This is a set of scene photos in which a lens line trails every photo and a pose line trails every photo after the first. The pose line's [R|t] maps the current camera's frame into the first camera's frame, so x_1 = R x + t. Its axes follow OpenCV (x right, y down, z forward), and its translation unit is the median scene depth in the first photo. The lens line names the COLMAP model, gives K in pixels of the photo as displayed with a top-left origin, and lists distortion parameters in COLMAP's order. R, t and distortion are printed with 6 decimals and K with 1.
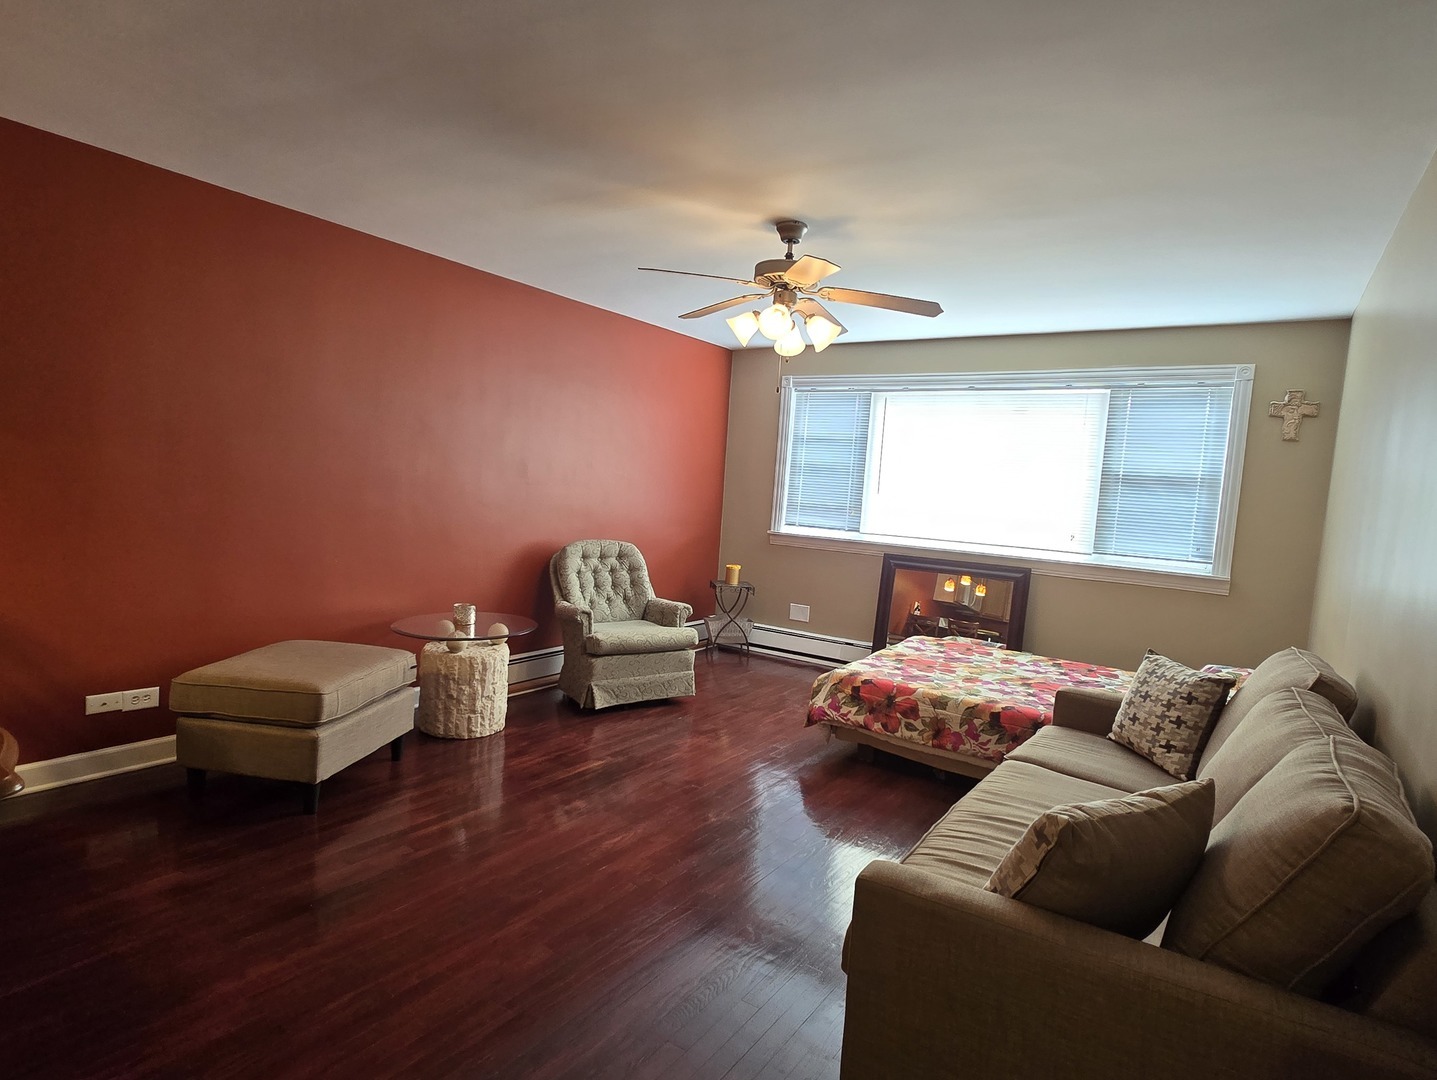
lens RADIAL K [[785.8, 0, 727.6], [0, 785.8, 551.0], [0, 0, 1]] dist [0.002027, -0.000862]
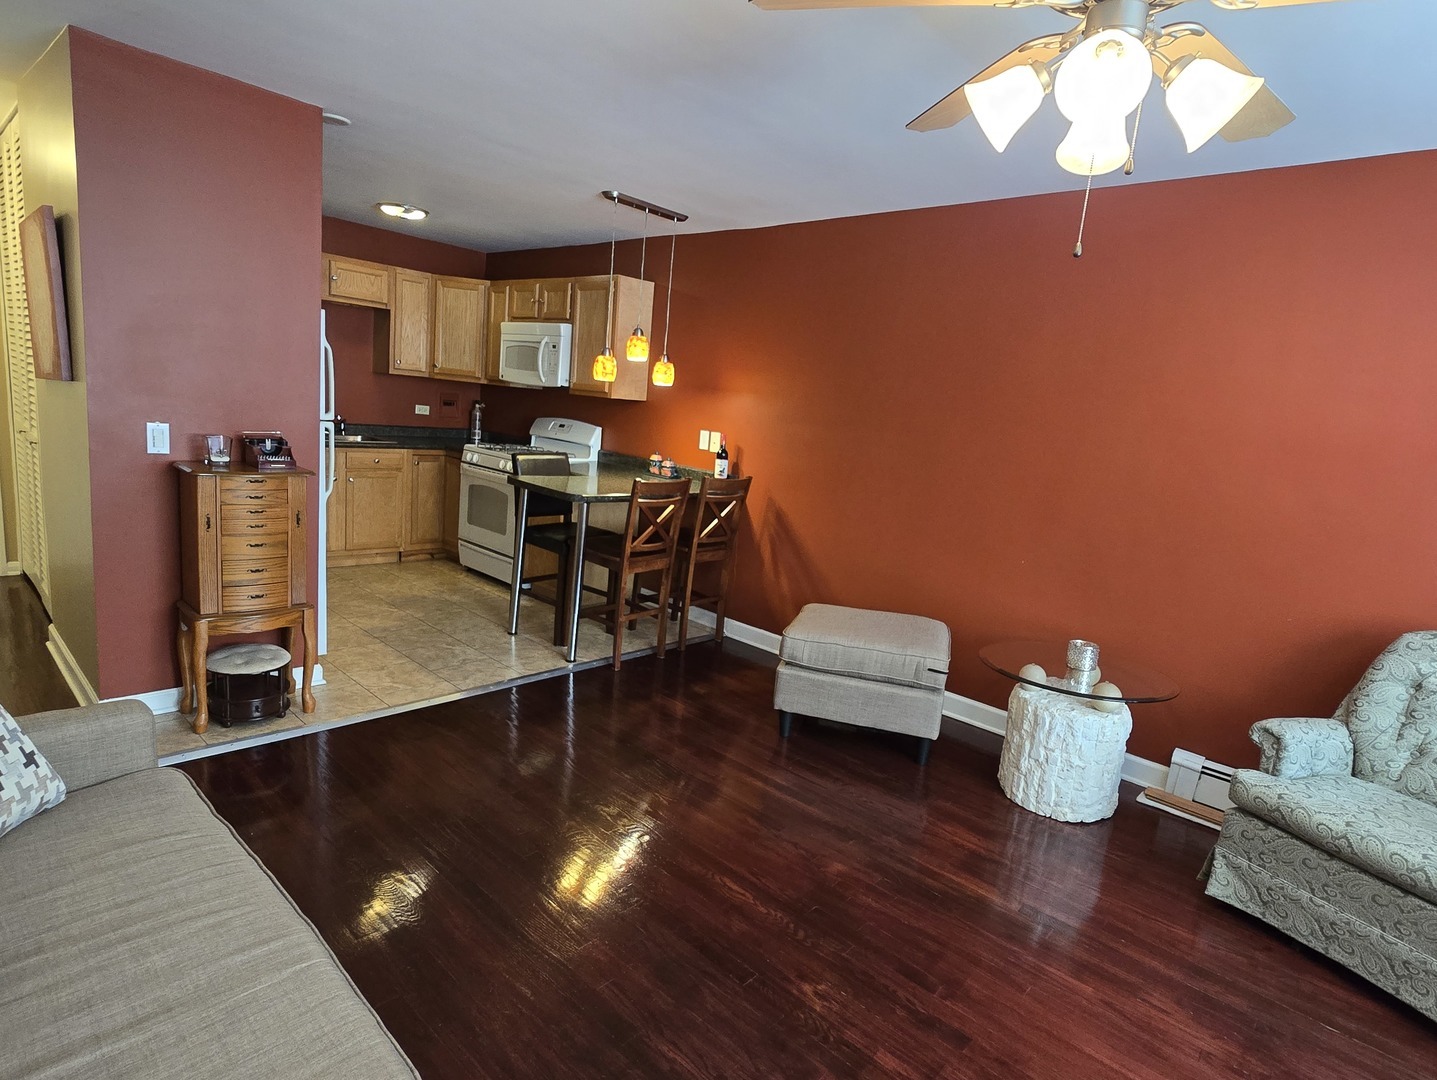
lens RADIAL K [[785.8, 0, 727.6], [0, 785.8, 551.0], [0, 0, 1]] dist [0.002027, -0.000862]
pose [[-0.146879, 0.097566, -0.984331, 0.449742], [-0.184515, 0.974954, 0.124170, -0.048221], [0.971792, 0.199862, -0.125198, 0.747348]]
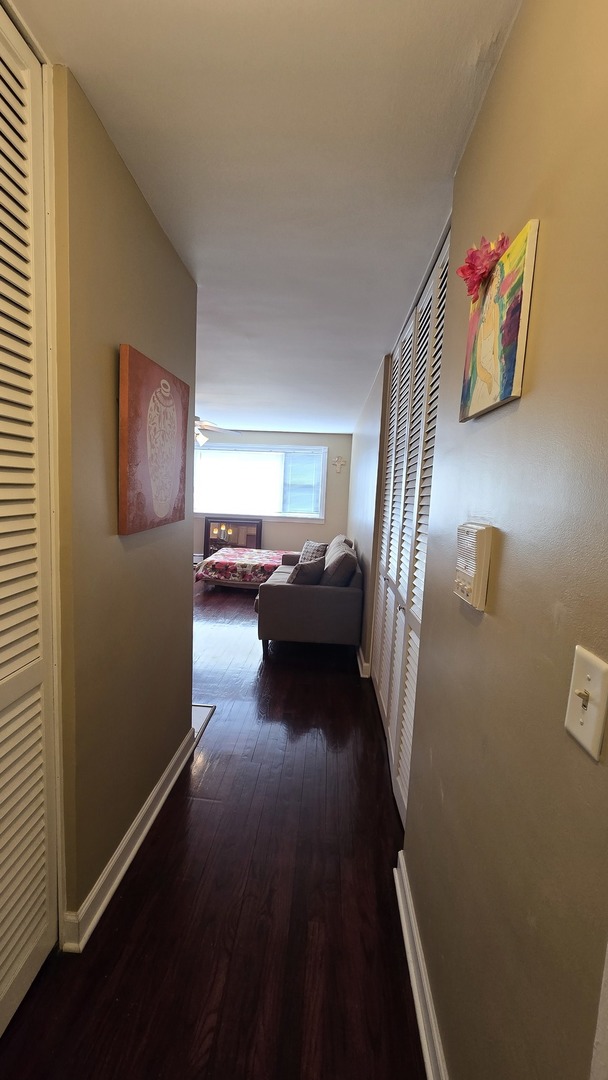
lens RADIAL K [[439.8, 0, 298.4], [0, 439.8, 545.4], [0, 0, 1]] dist [0.000068, -0.000292]
pose [[0.867701, -0.089007, 0.489053, -0.320846], [0.056082, 0.995086, 0.081601, -0.005350], [-0.493913, -0.043378, 0.868429, -0.479756]]
